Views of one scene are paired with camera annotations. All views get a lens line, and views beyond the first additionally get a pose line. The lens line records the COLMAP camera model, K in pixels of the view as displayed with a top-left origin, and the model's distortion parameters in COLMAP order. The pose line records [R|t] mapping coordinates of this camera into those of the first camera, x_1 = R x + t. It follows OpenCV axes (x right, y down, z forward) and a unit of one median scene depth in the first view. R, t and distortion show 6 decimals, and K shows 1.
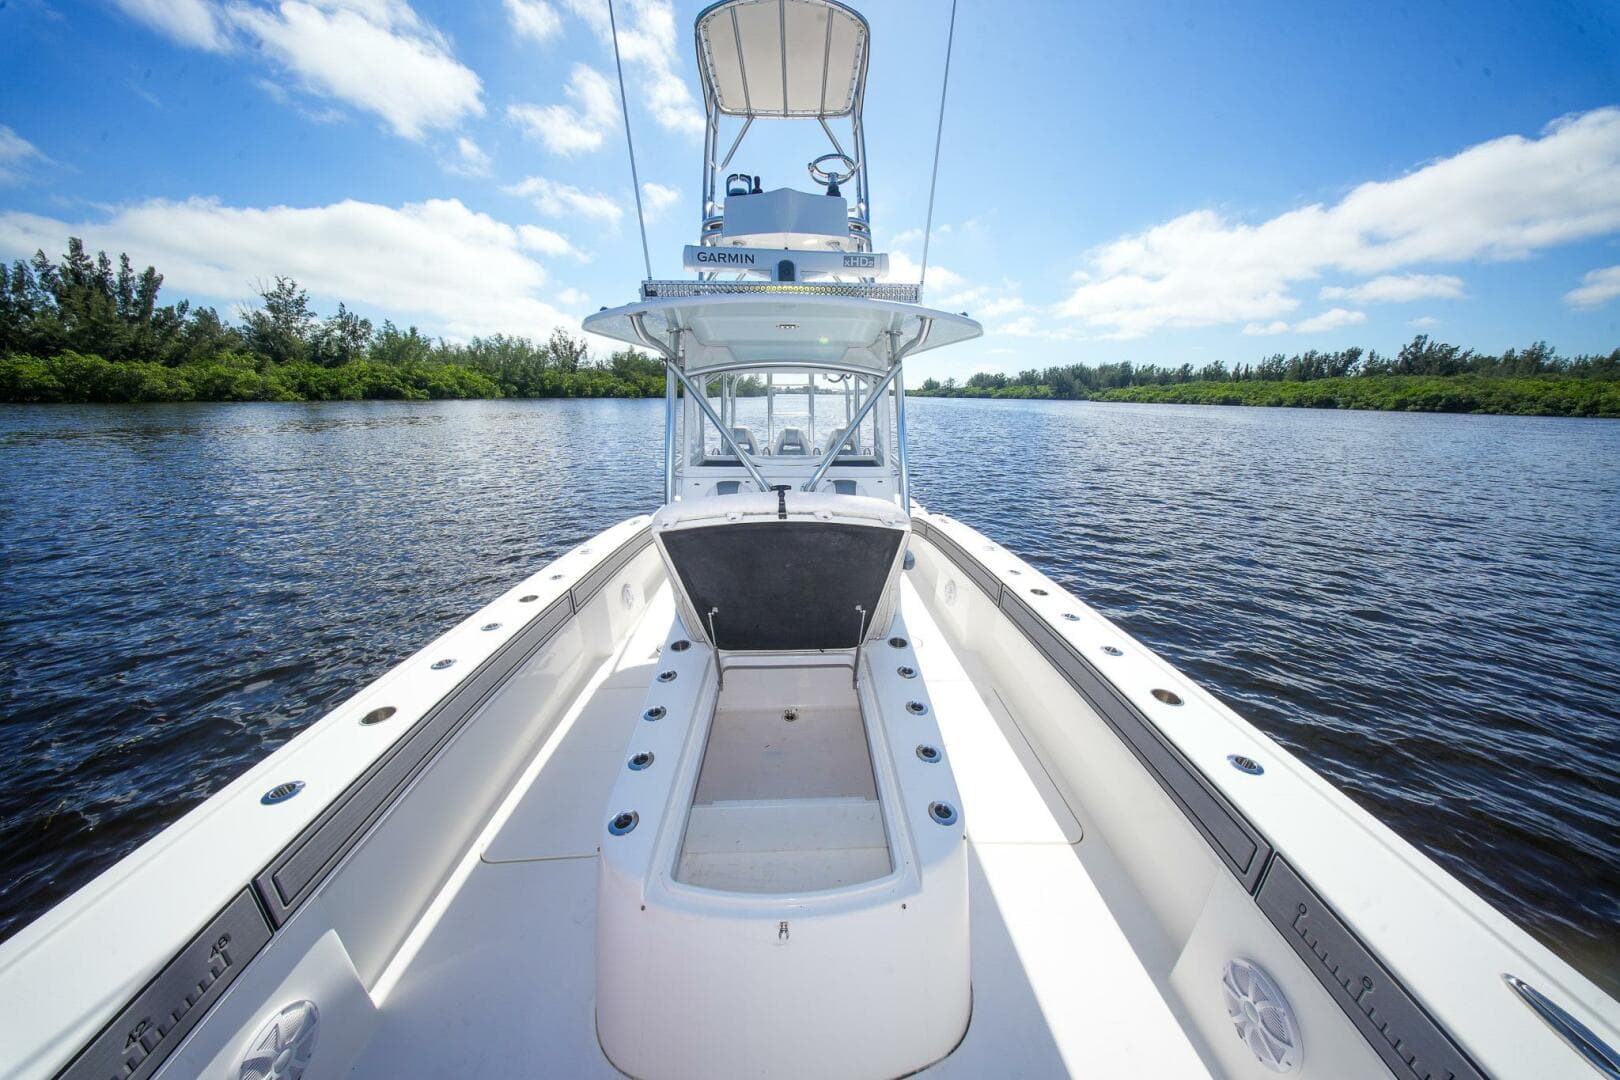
lens RADIAL K [[474.0, 0, 809.0], [0, 474.0, 527.9], [0, 0, 1]] dist [0.010348, -0.002608]
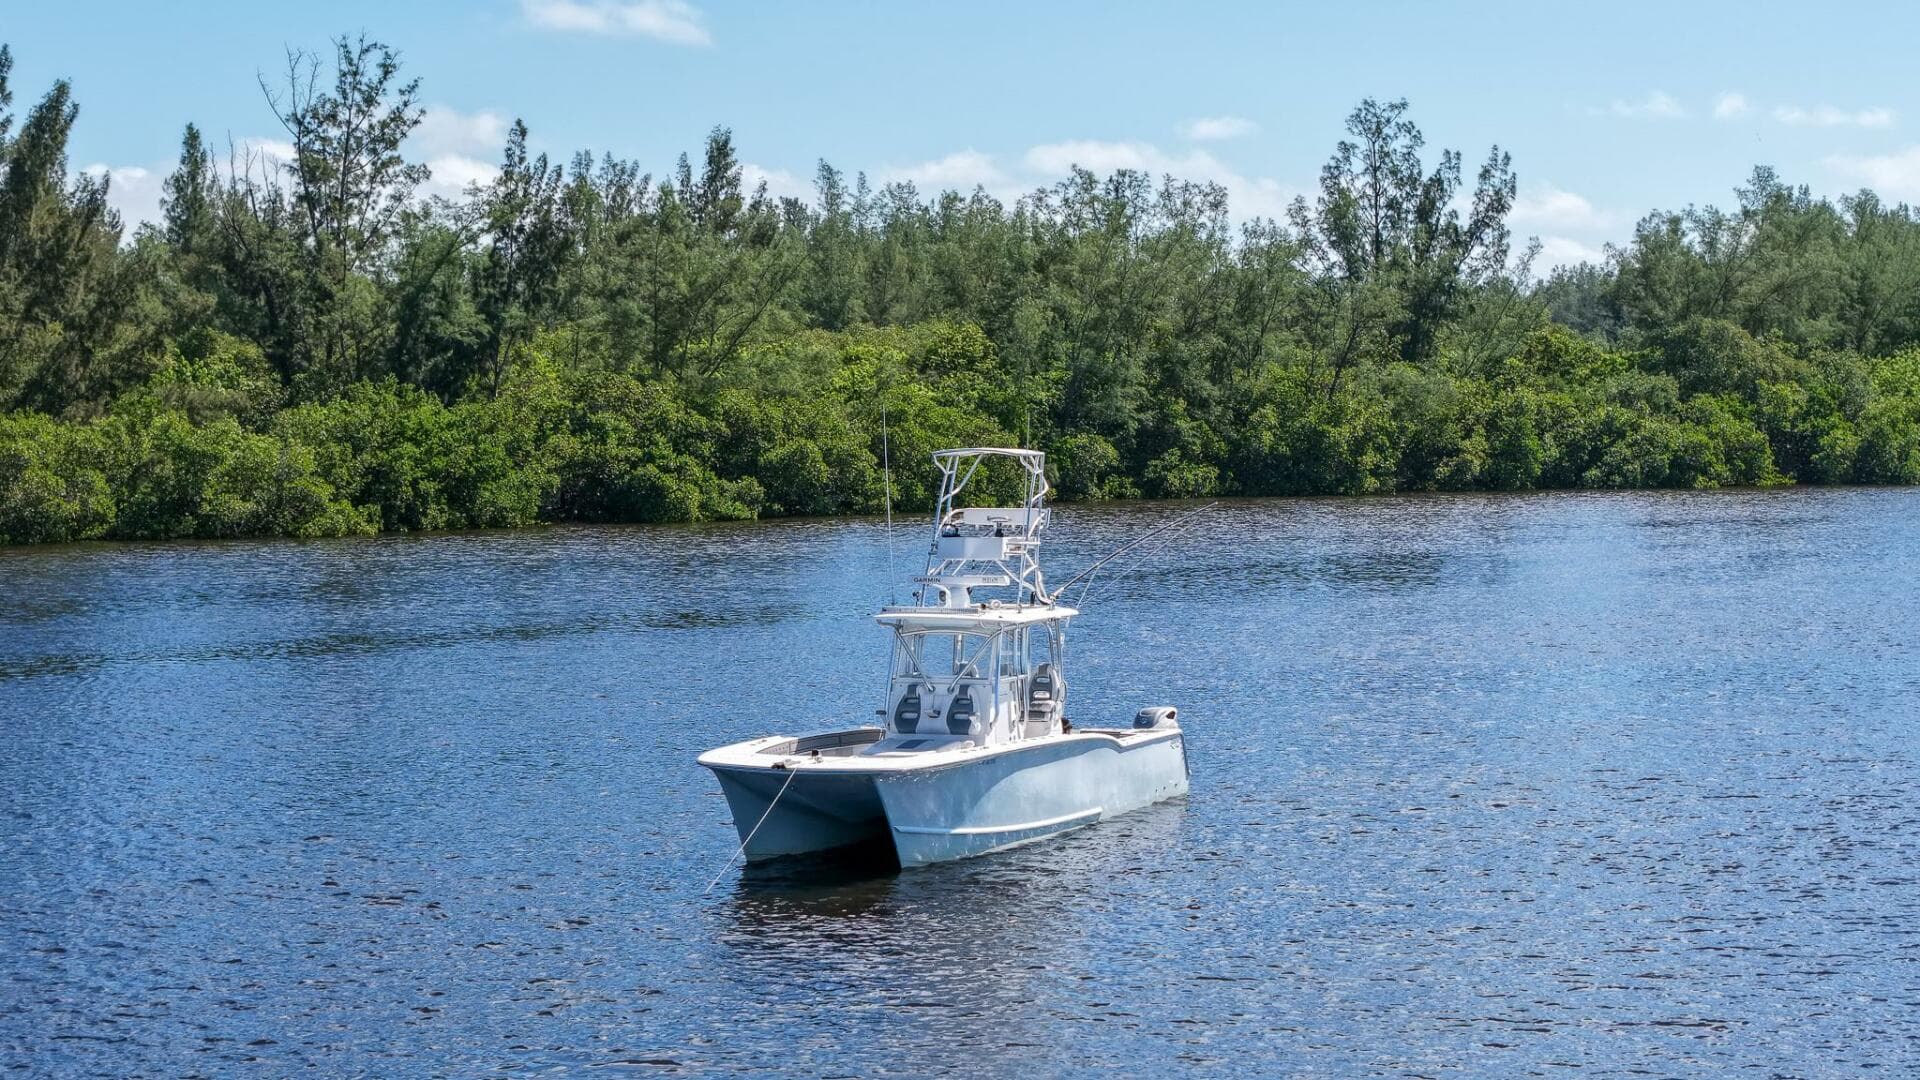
lens RADIAL K [[2734.7, 0, 960.0], [0, 2734.7, 540.0], [0, 0, 1]] dist [-0.112442, -0.064858]
pose [[0.834009, -0.004065, -0.551735, -0.059450], [-0.135452, 0.967863, -0.211882, -0.017812], [0.534865, 0.251445, 0.806656, 0.085788]]
